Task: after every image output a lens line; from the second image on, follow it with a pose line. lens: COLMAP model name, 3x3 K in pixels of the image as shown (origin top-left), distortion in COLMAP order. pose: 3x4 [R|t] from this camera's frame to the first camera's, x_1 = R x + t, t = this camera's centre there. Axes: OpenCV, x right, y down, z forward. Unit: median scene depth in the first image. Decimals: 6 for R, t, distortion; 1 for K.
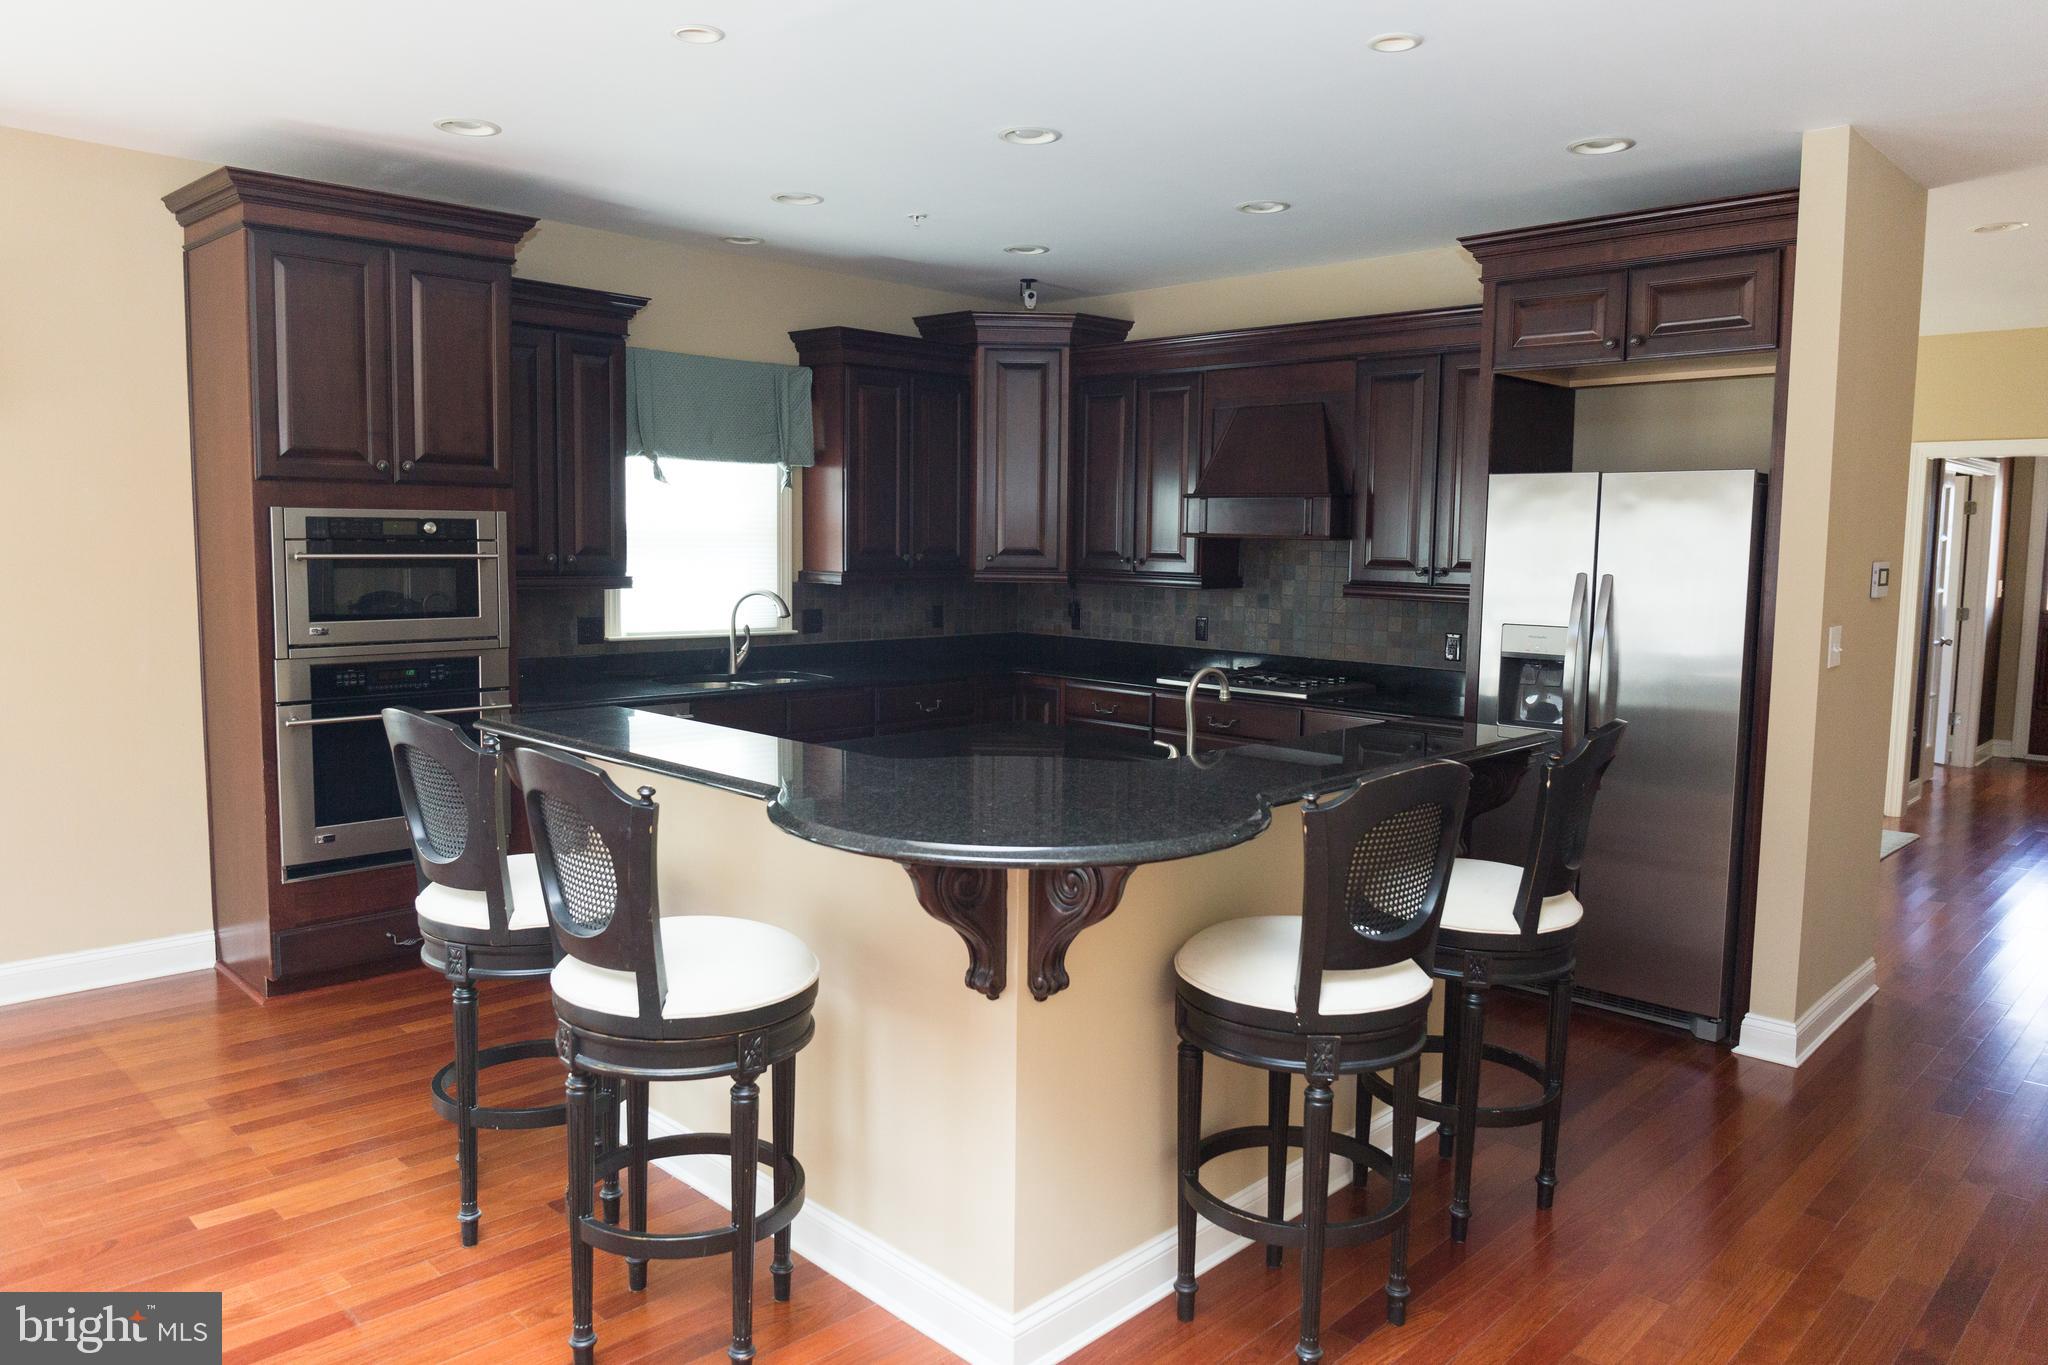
lens RADIAL K [[1372.3, 0, 1016.2], [0, 1372.3, 676.5], [0, 0, 1]] dist [-0.023827, -0.004761]
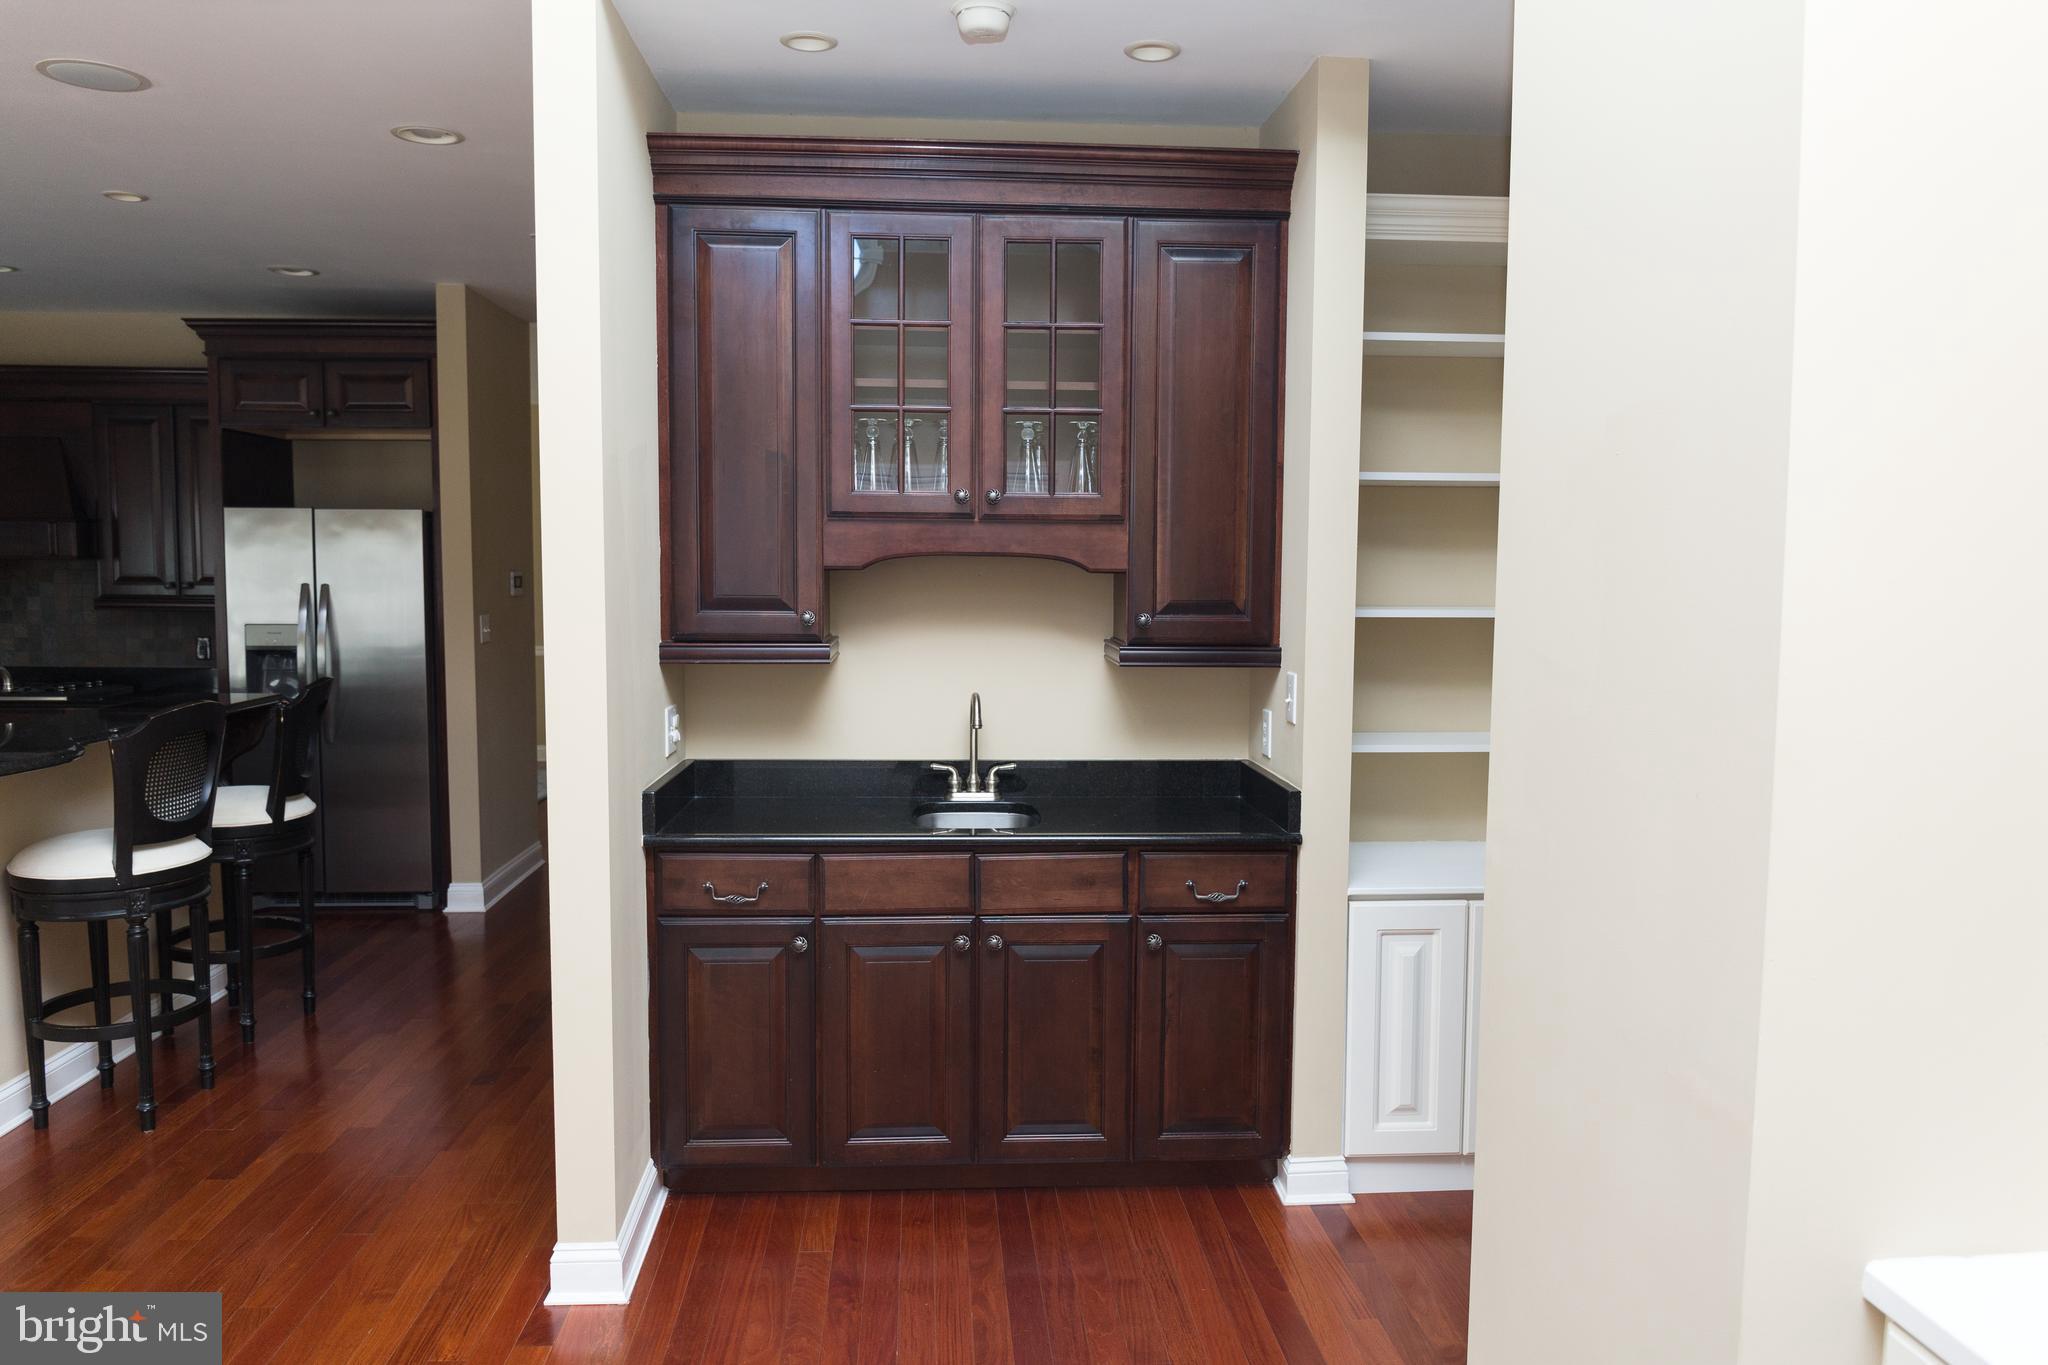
lens RADIAL K [[1372.3, 0, 1016.2], [0, 1372.3, 676.5], [0, 0, 1]] dist [-0.023827, -0.004761]
pose [[0.658670, -0.068797, 0.749280, -0.126482], [0.075640, 0.996821, 0.025033, 0.032709], [-0.748621, 0.040187, 0.661780, -0.380435]]
